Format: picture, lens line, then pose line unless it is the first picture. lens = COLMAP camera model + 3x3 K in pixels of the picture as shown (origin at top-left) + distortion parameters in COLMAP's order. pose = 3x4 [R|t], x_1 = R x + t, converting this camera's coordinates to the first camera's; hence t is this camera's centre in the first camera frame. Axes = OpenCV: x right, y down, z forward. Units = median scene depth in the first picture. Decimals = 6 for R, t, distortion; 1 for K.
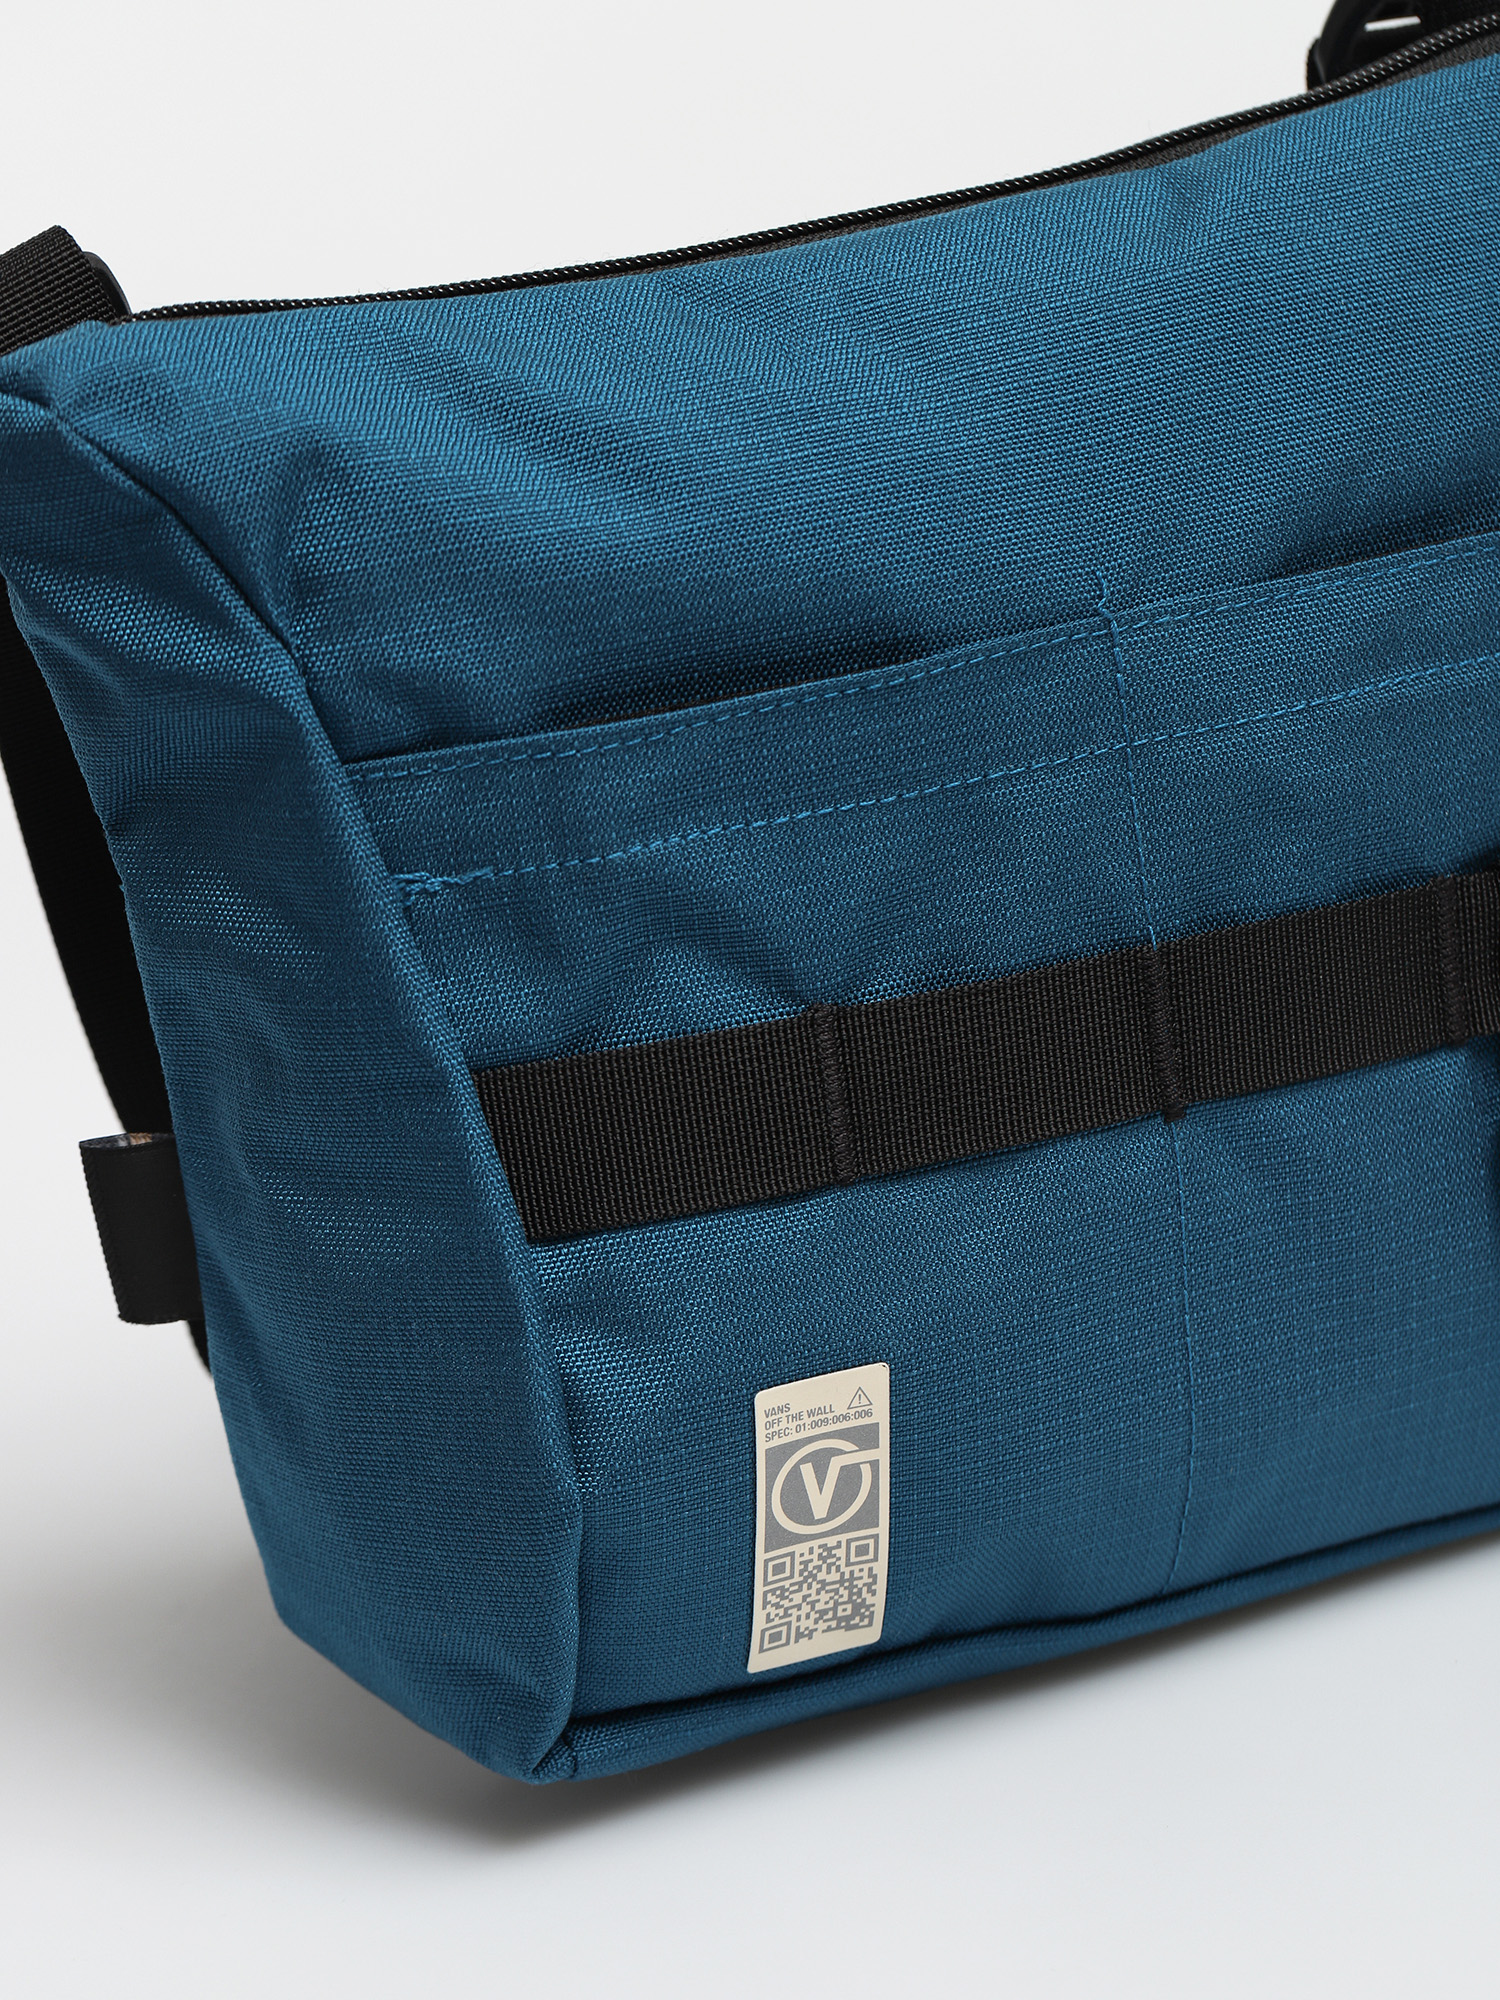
lens RADIAL K [[6194.9, 0, 750.0], [0, 6194.9, 1000.0], [0, 0, 1]] dist [-0.008537, 2.028400]
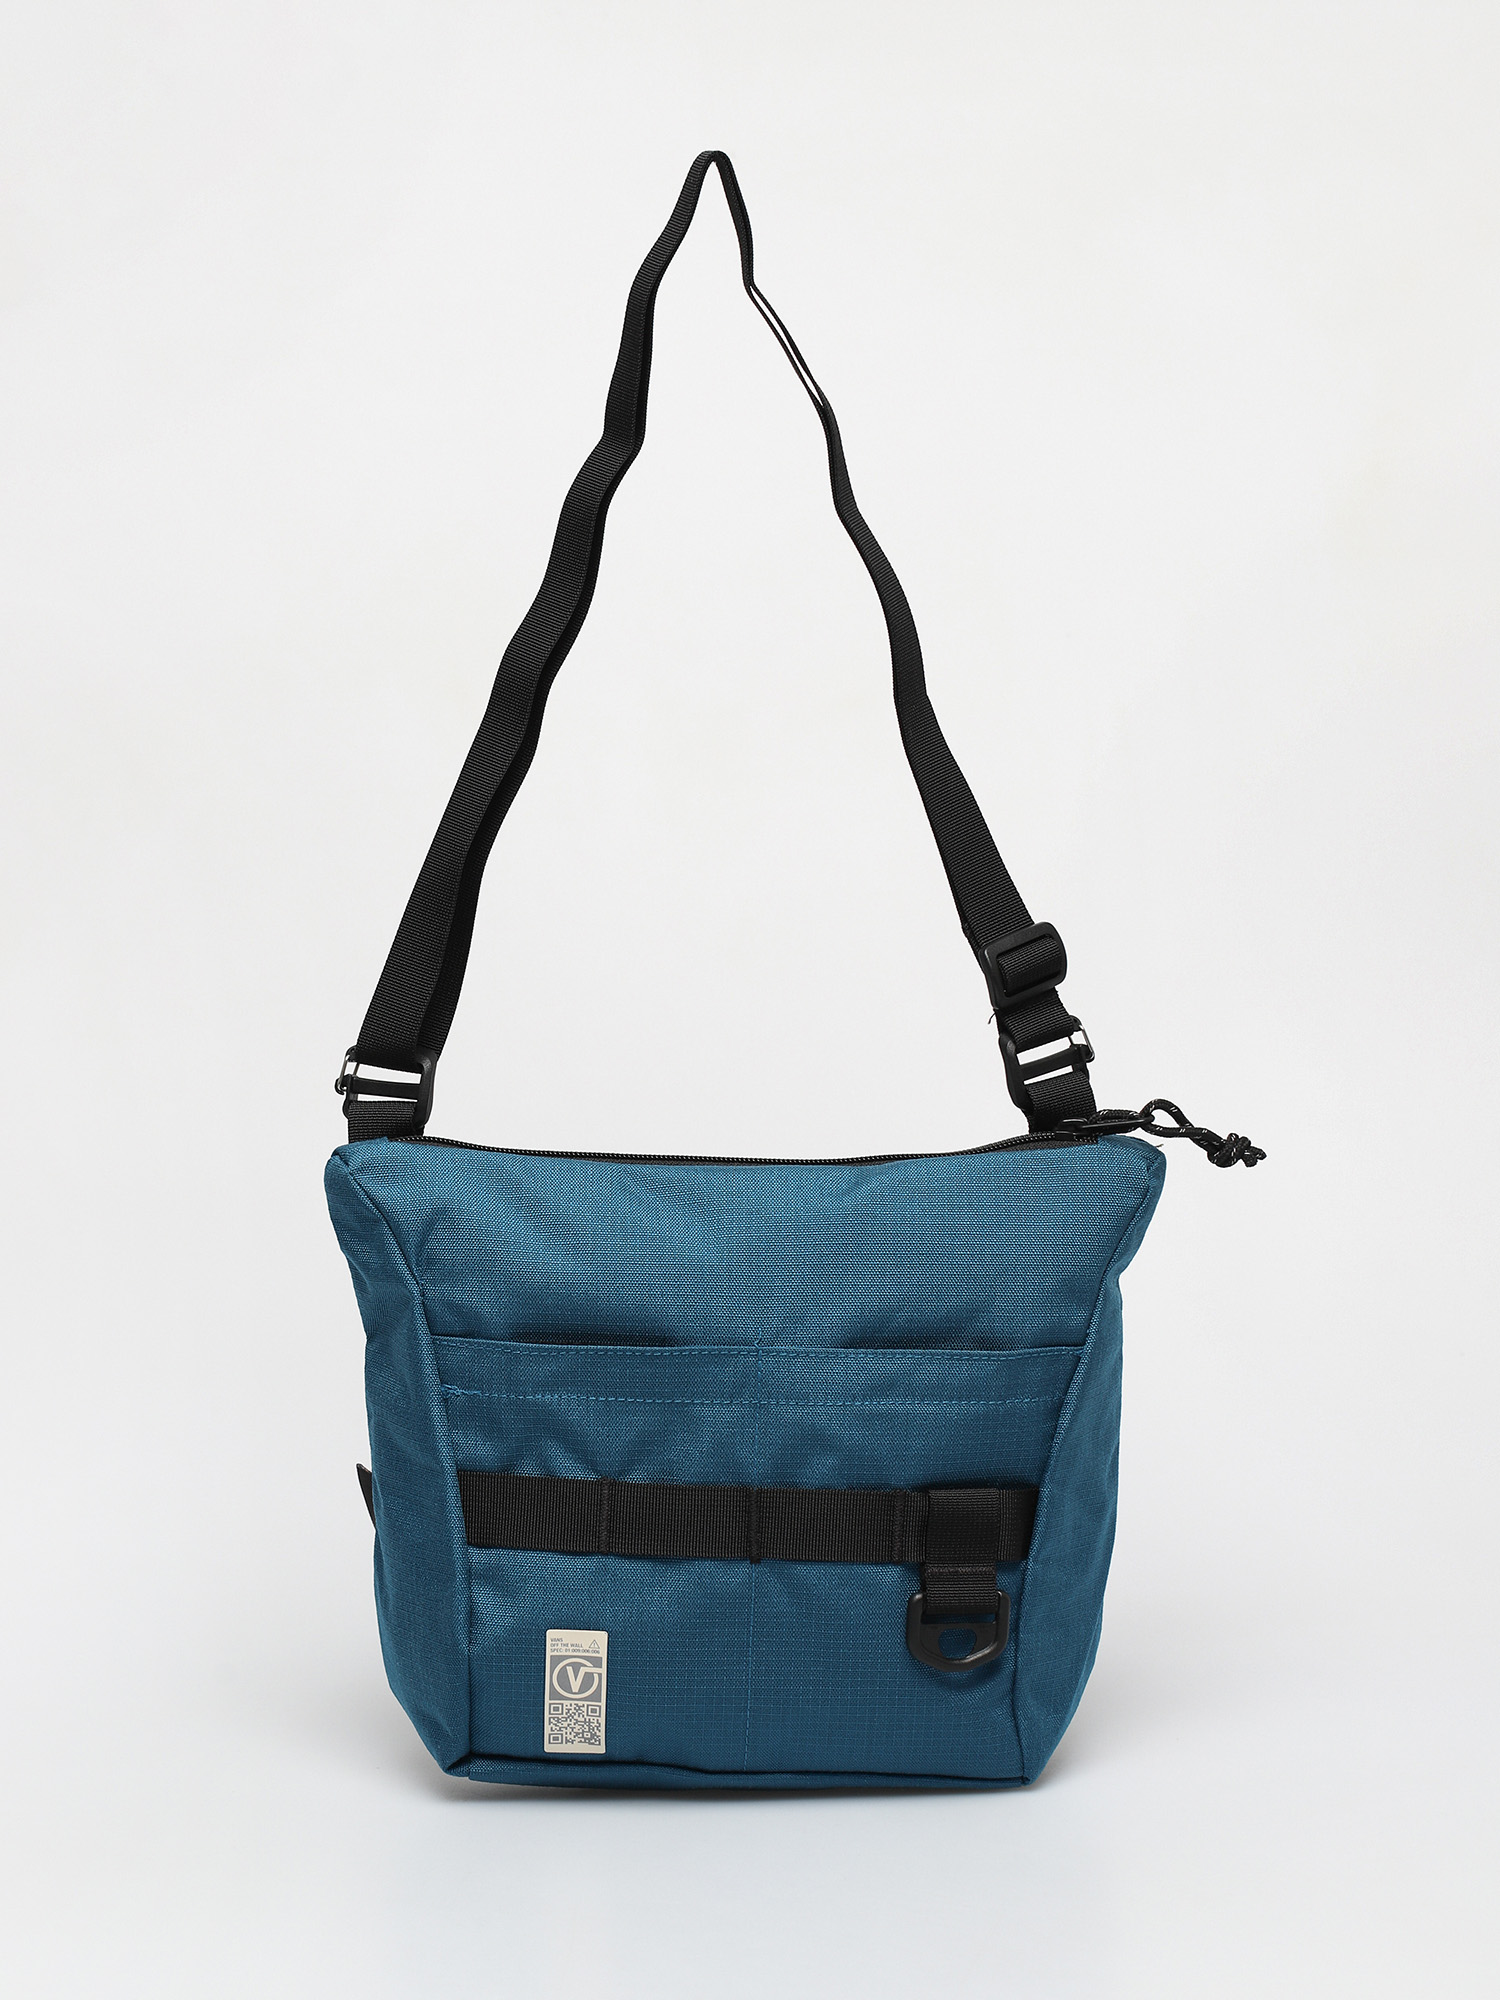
lens RADIAL K [[6194.9, 0, 750.0], [0, 6194.9, 1000.0], [0, 0, 1]] dist [-0.008537, 2.028400]
pose [[0.932261, 0.214325, -0.291468, 0.712568], [-0.231799, 0.972406, -0.026373, -0.127030], [0.277773, 0.092148, 0.956217, -1.275267]]
